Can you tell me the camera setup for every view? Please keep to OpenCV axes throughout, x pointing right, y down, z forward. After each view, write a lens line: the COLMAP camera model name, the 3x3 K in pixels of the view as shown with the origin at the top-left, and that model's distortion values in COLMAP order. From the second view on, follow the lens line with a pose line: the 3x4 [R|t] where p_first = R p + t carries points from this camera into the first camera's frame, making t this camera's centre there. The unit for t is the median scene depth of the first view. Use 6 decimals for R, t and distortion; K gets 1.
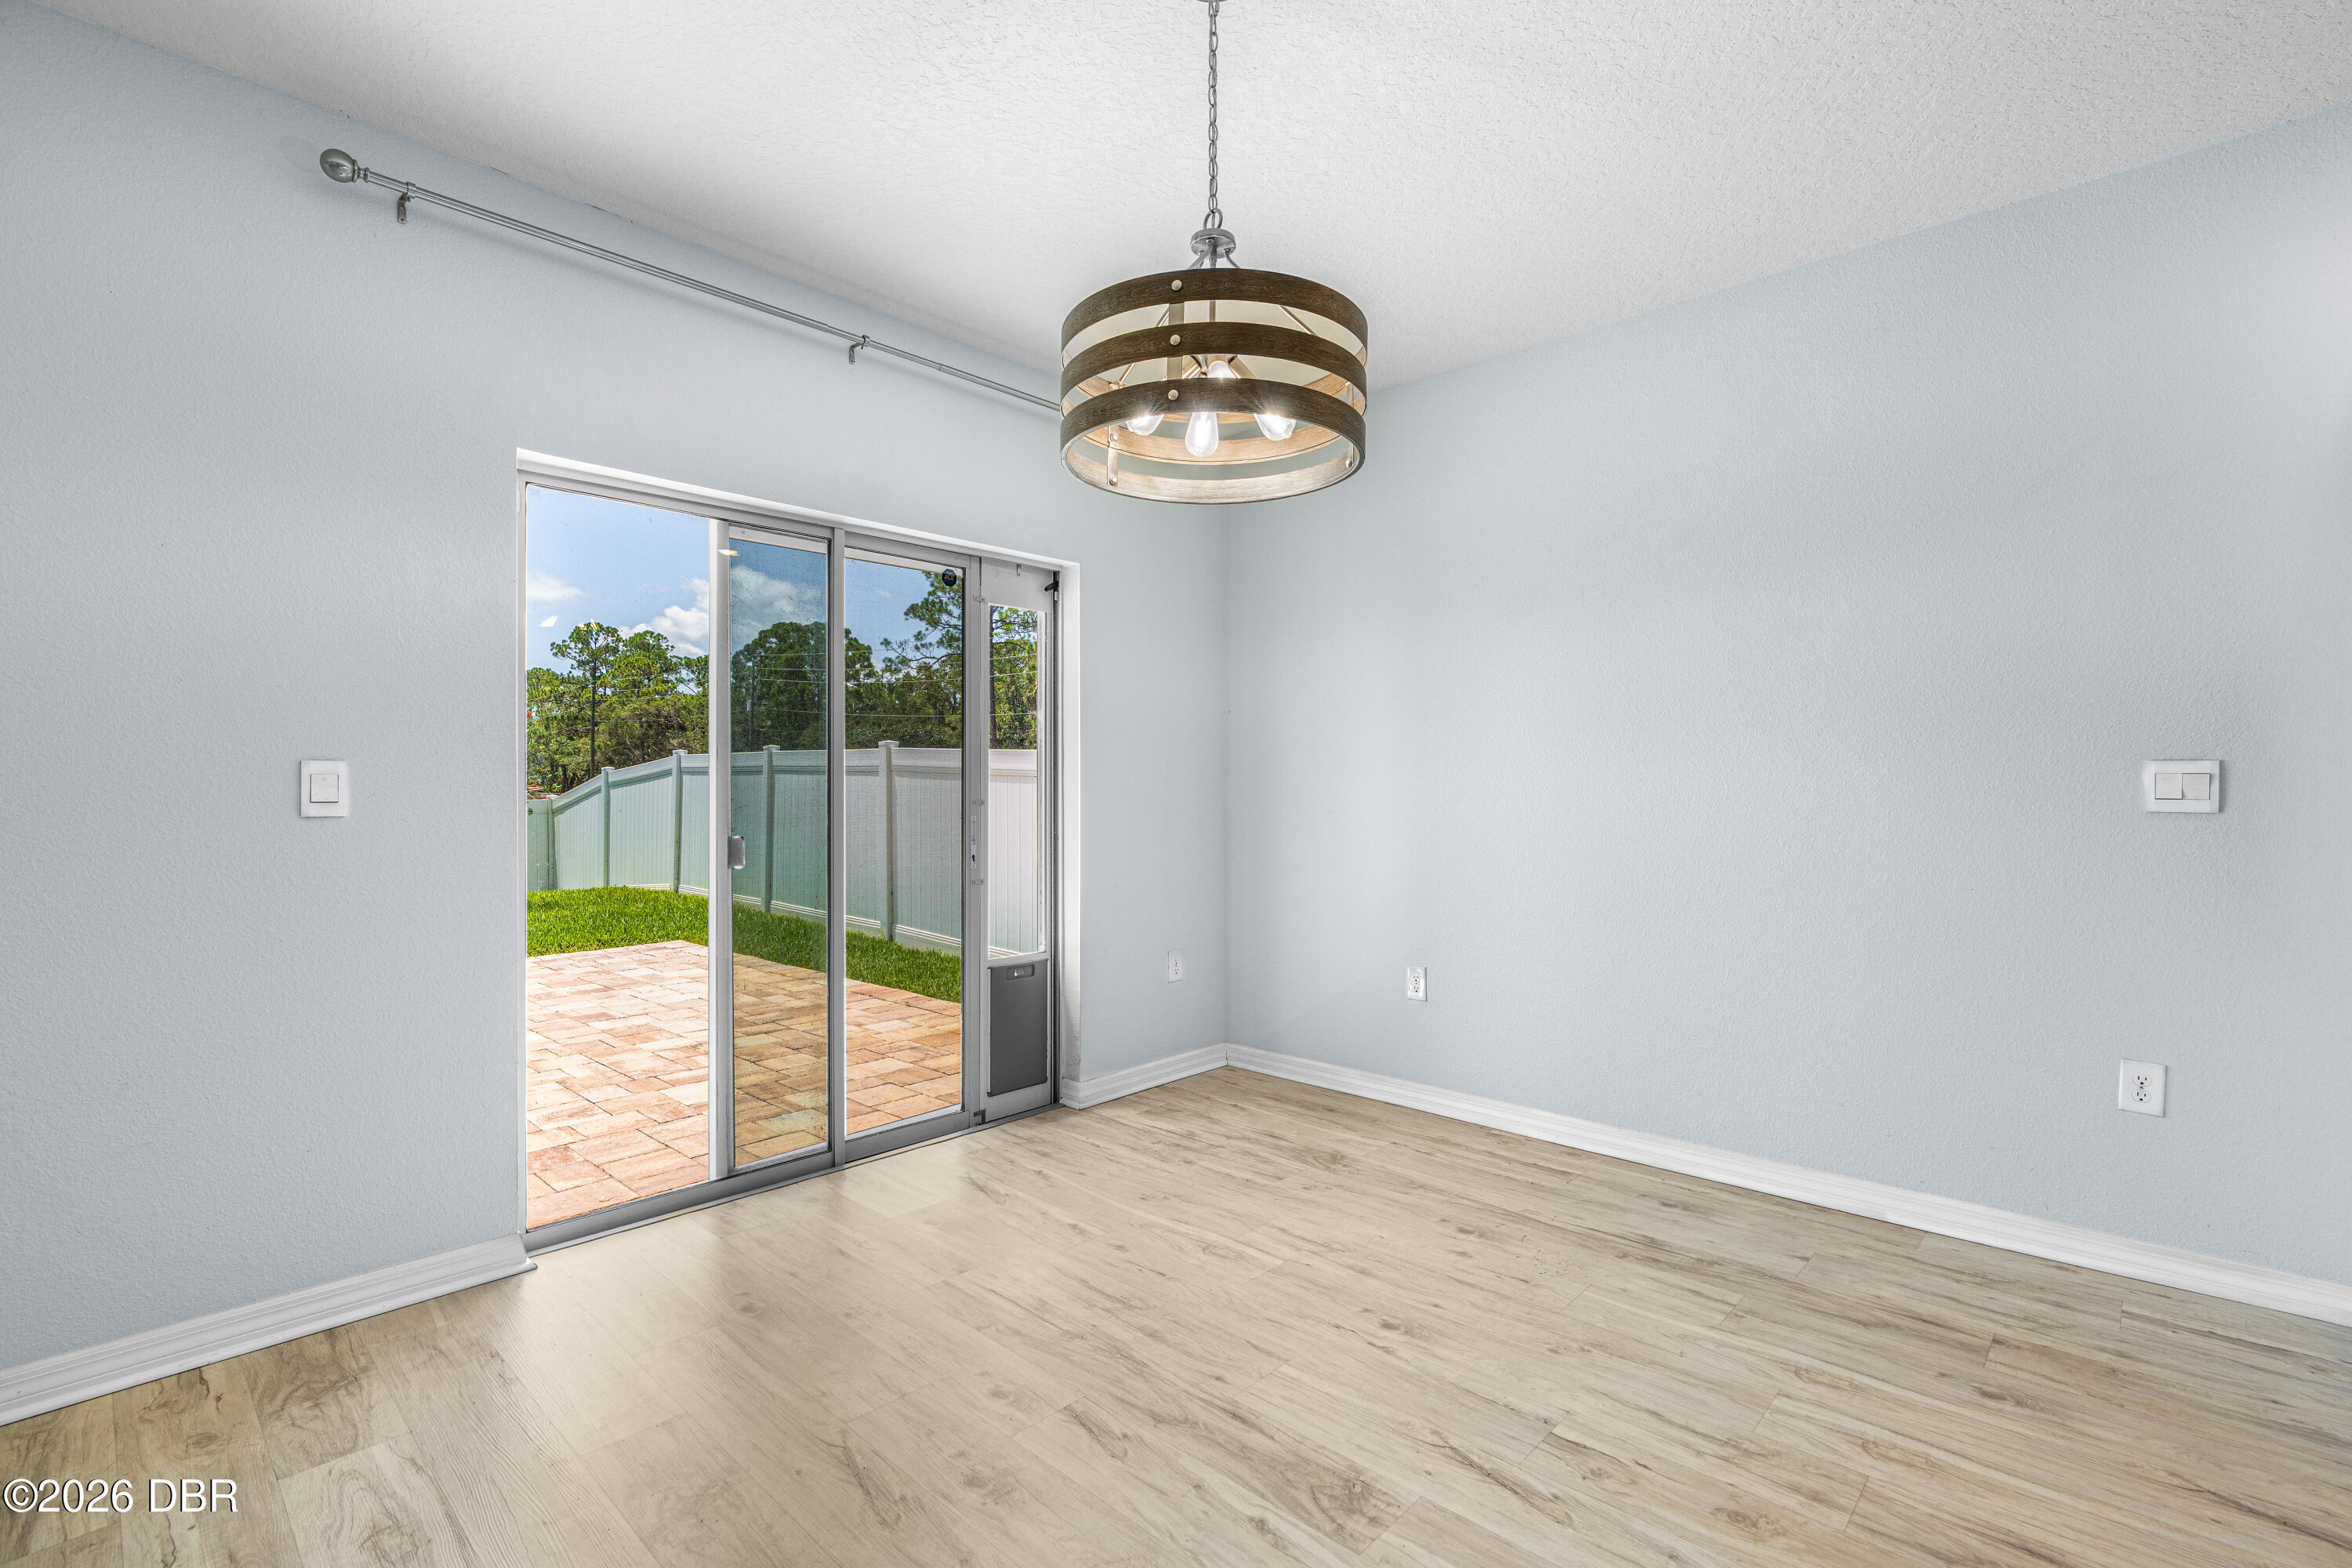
lens RADIAL K [[1058.2, 0, 1199.1], [0, 1058.2, 788.5], [0, 0, 1]] dist [-0.013624, 0.005687]
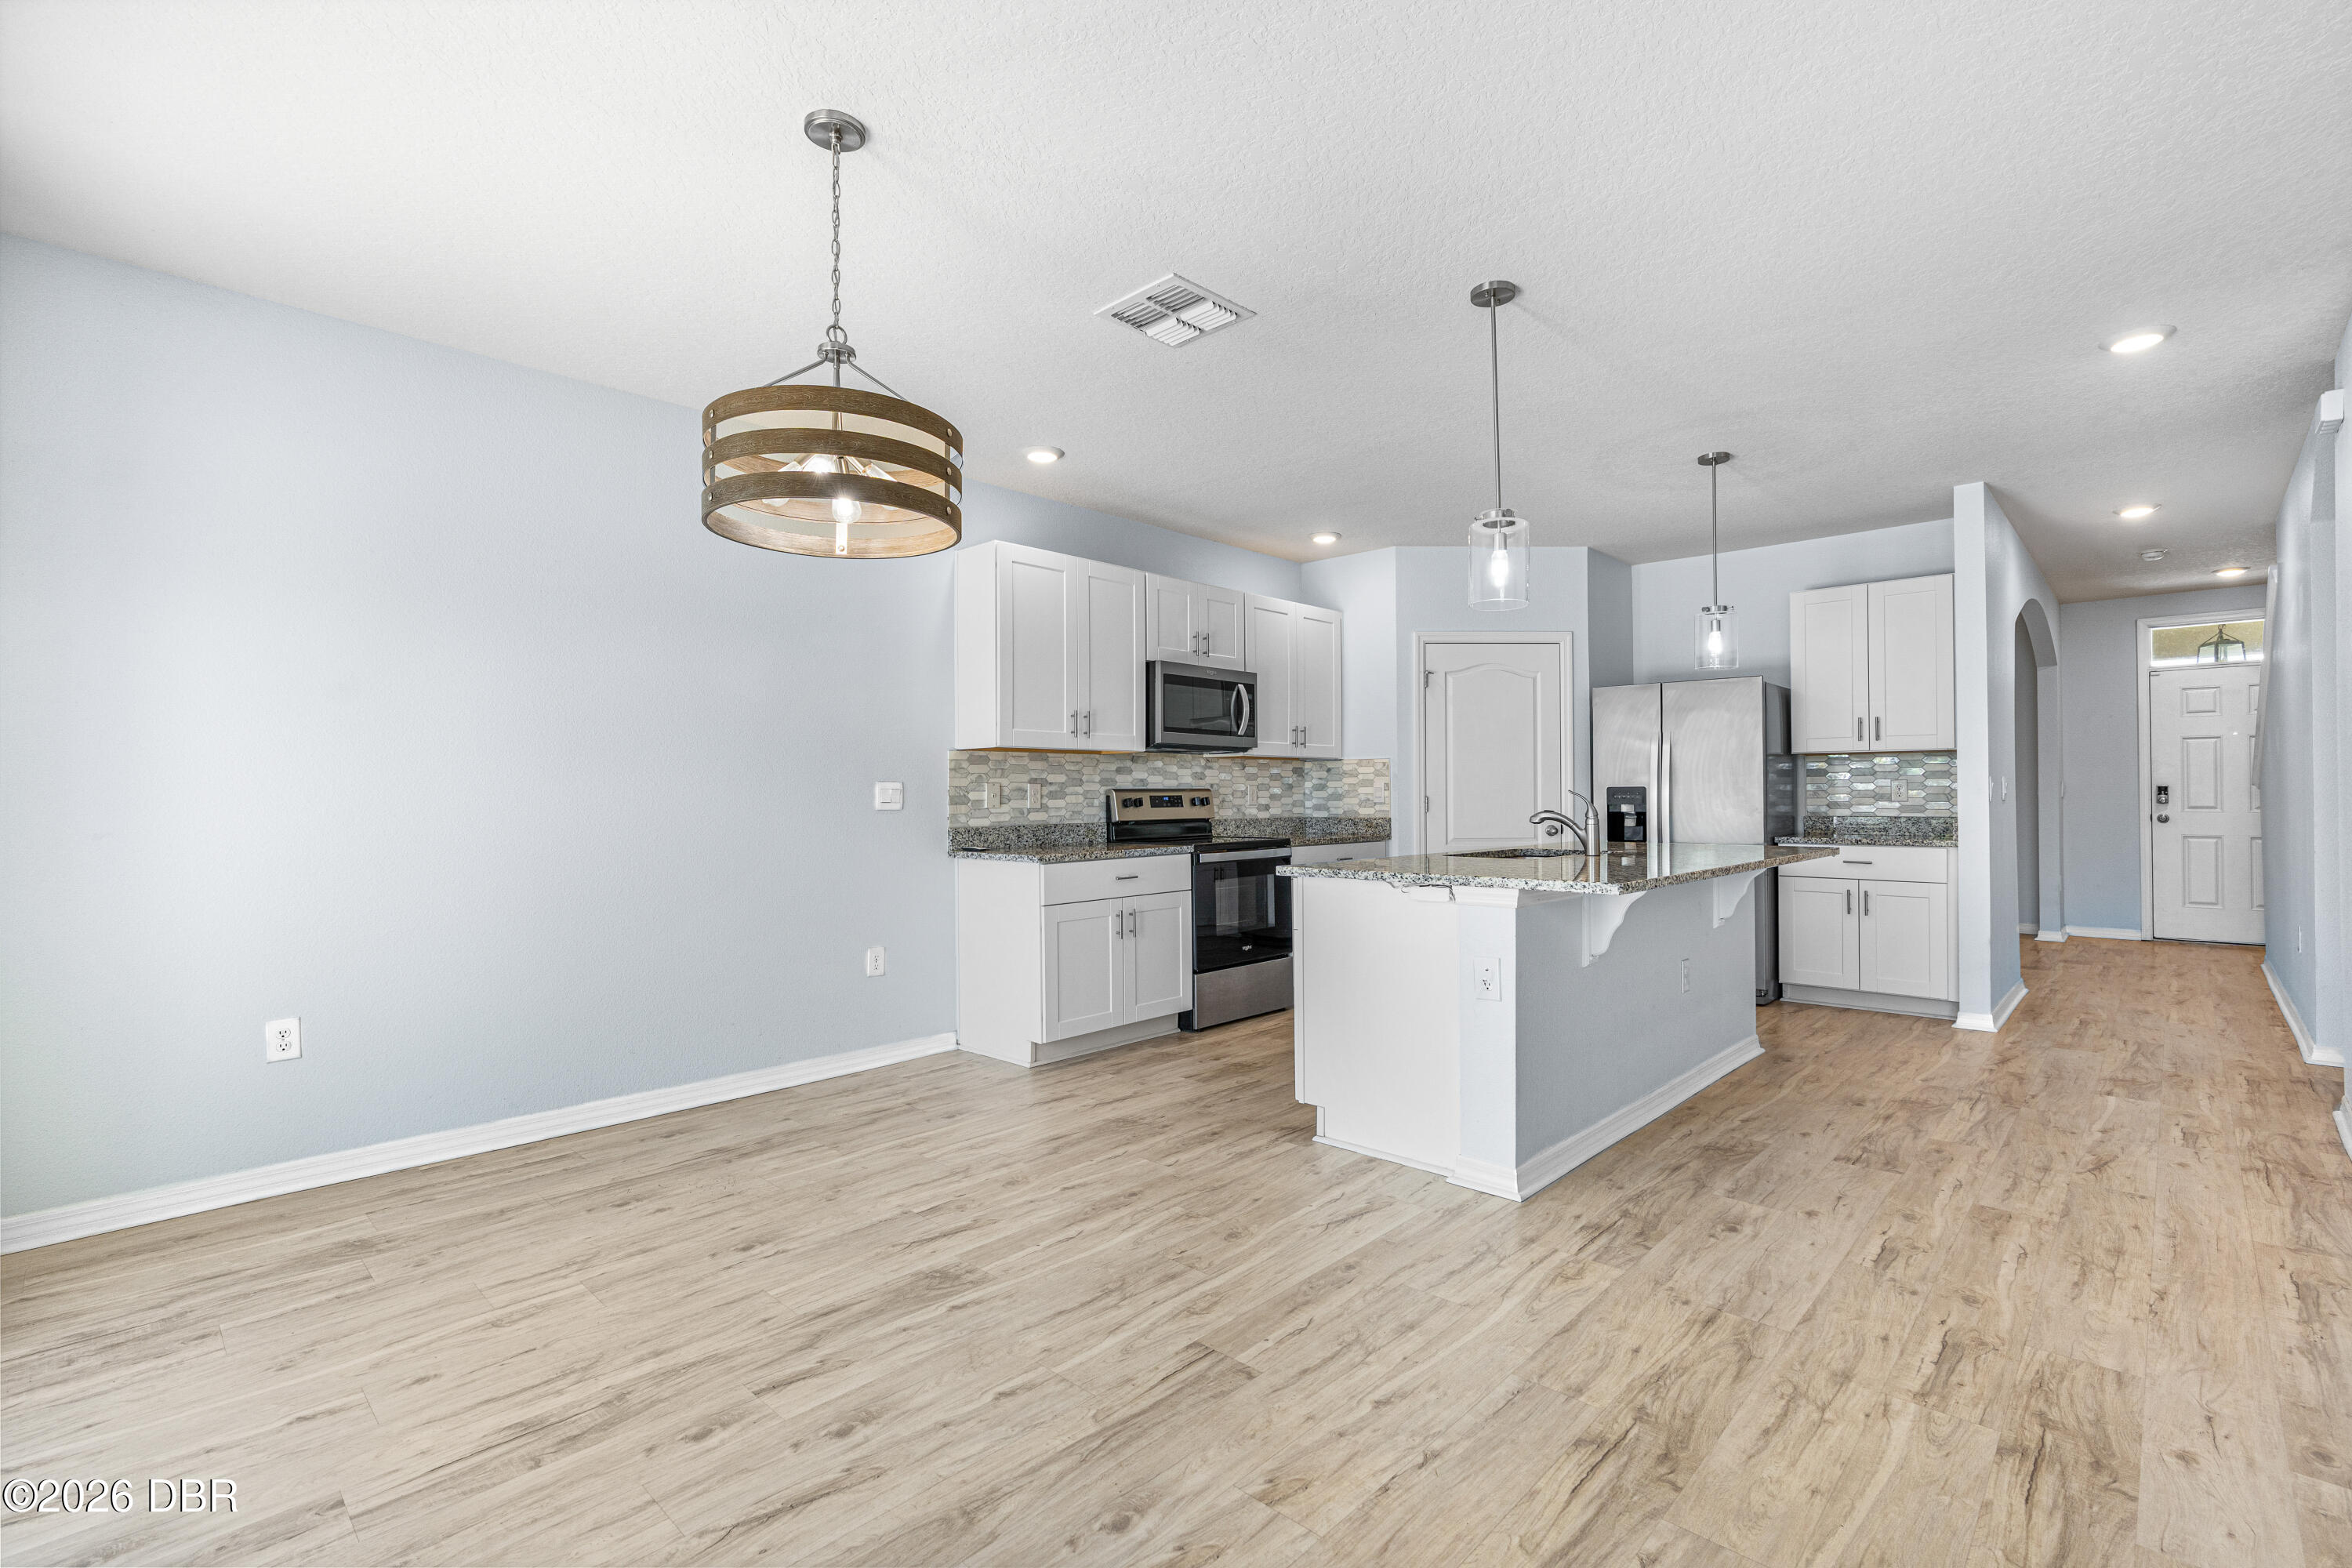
lens RADIAL K [[1058.2, 0, 1199.1], [0, 1058.2, 788.5], [0, 0, 1]] dist [-0.013624, 0.005687]
pose [[-0.007540, 0.007761, 0.999941, -0.933470], [0.008292, 0.999936, -0.007698, 0.004378], [-0.999937, 0.008233, -0.007604, 0.454461]]
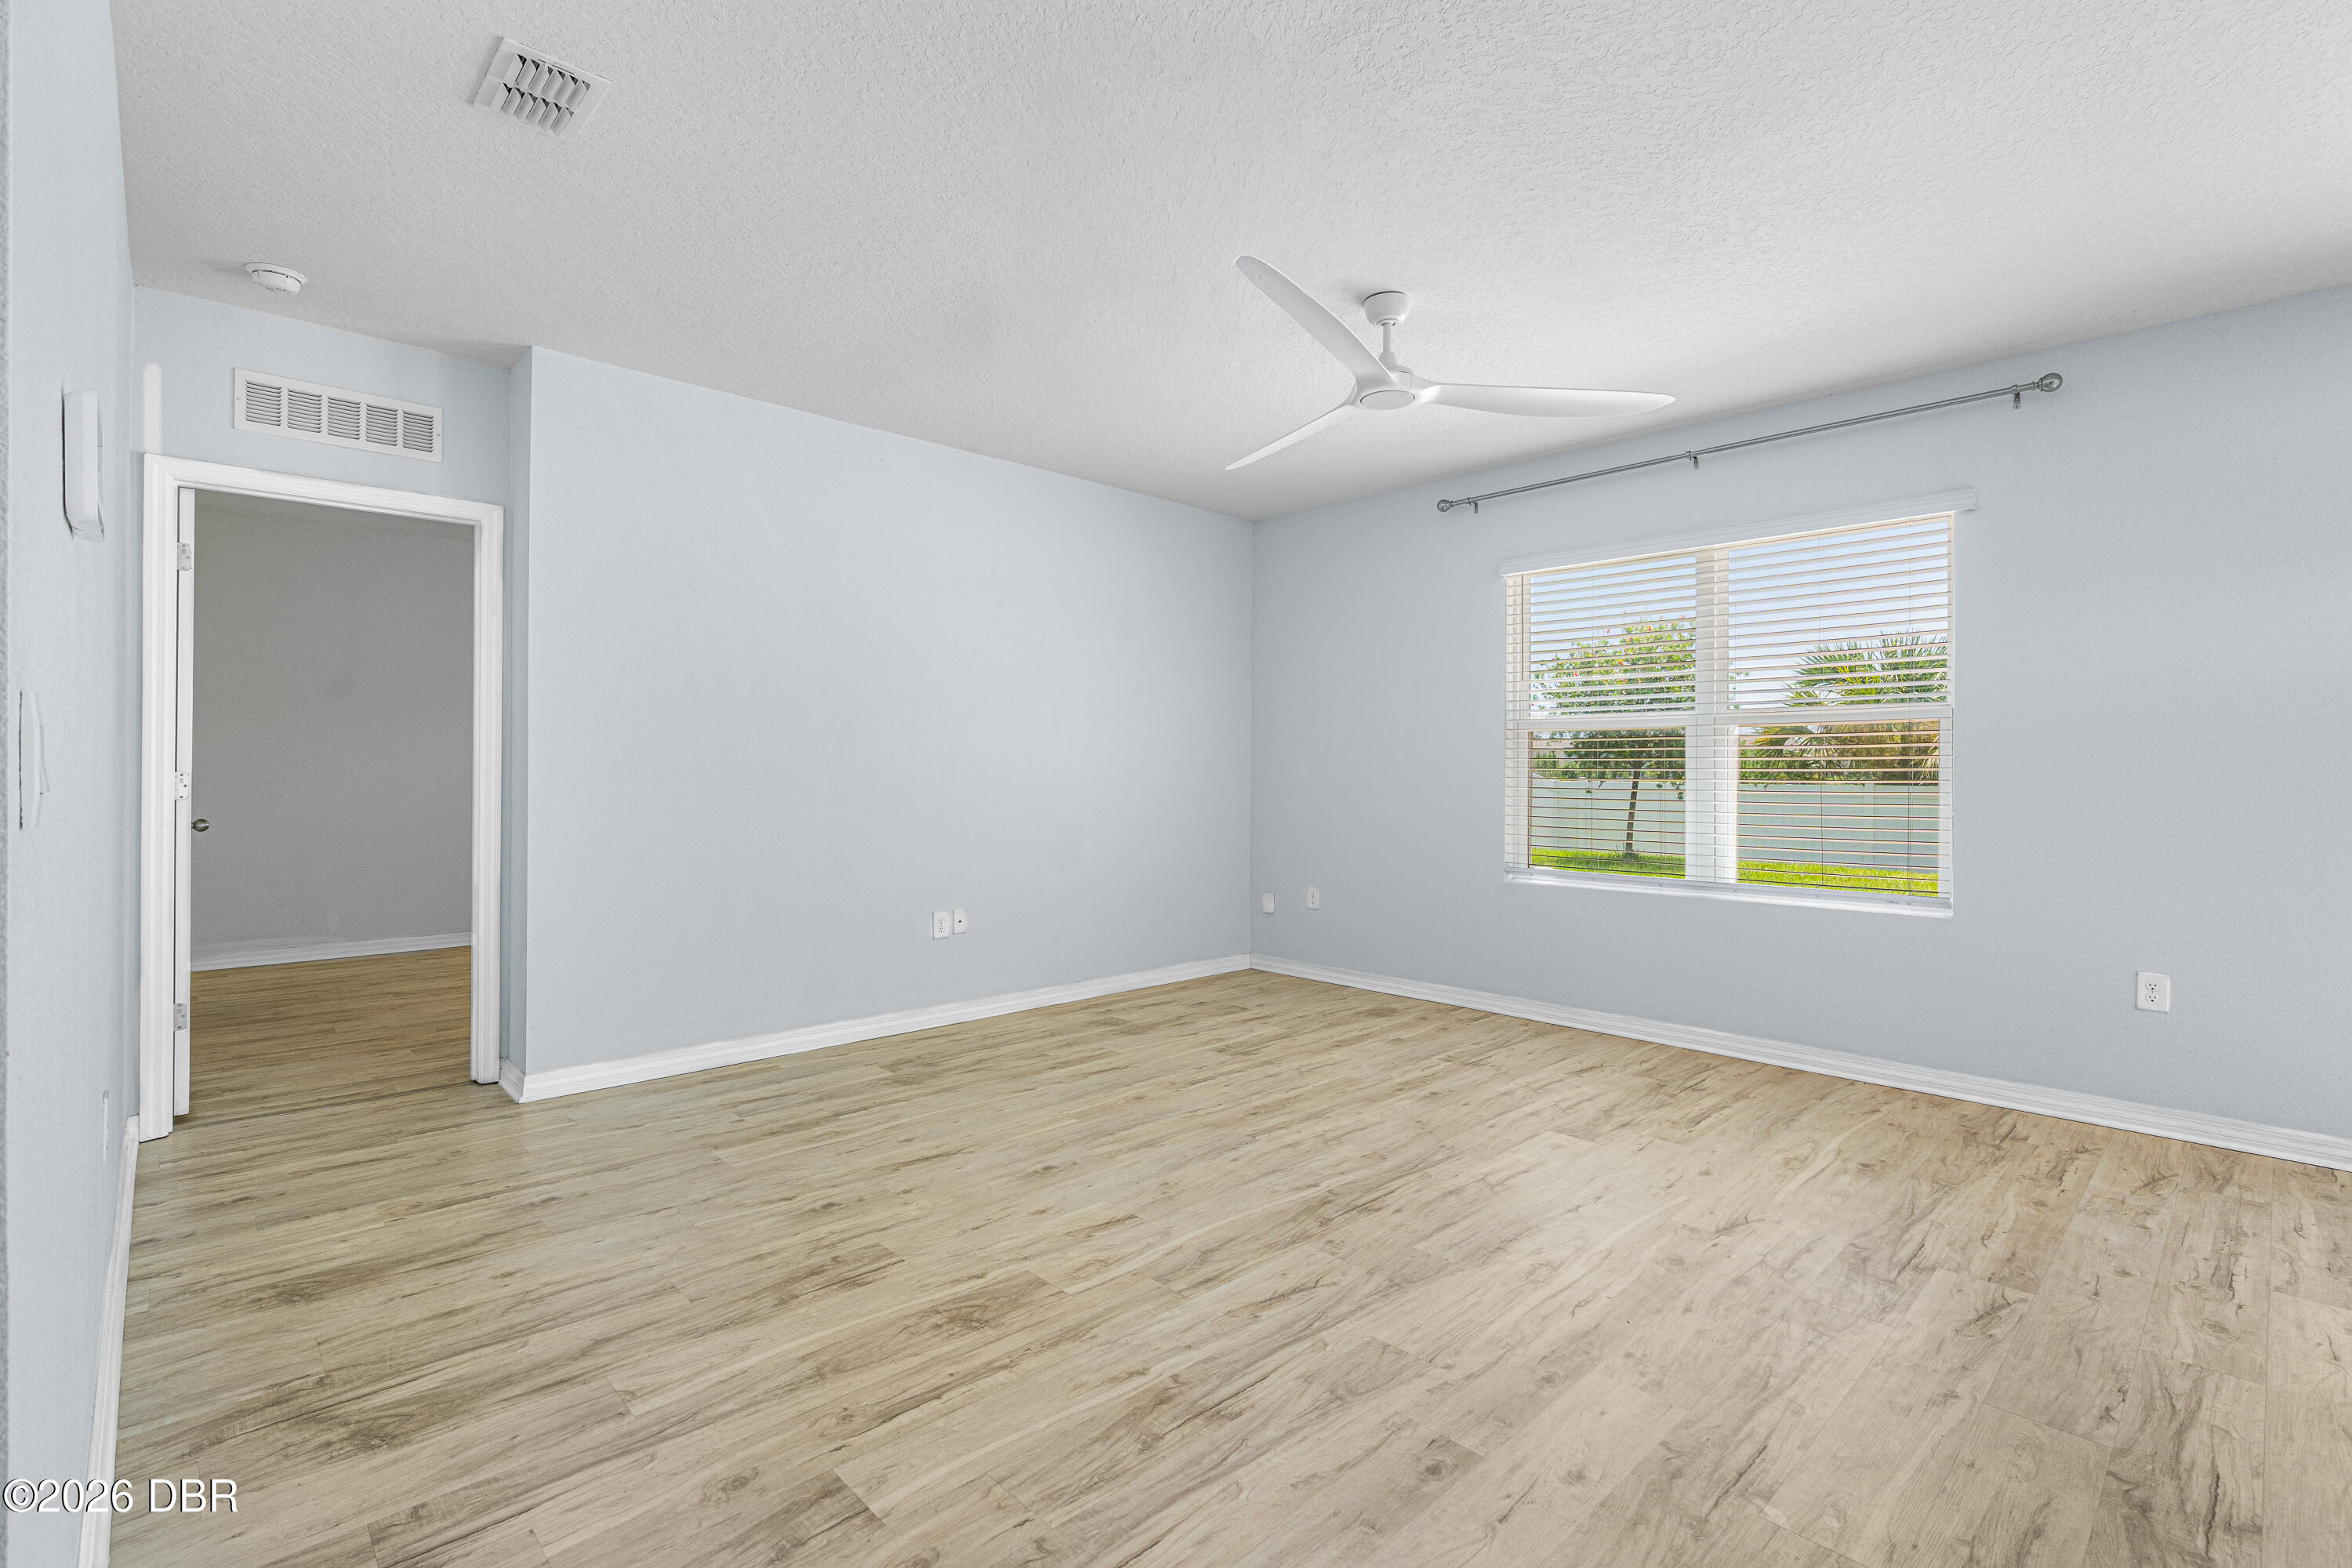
lens RADIAL K [[1036.3, 0, 1178.4], [0, 1036.3, 819.5], [0, 0, 1]] dist [-0.002269, 0.000429]
pose [[-0.065402, 0.050008, -0.996605, 0.527201], [-0.007909, 0.998686, 0.050631, -0.011944], [0.997828, 0.011193, -0.064920, -0.484848]]
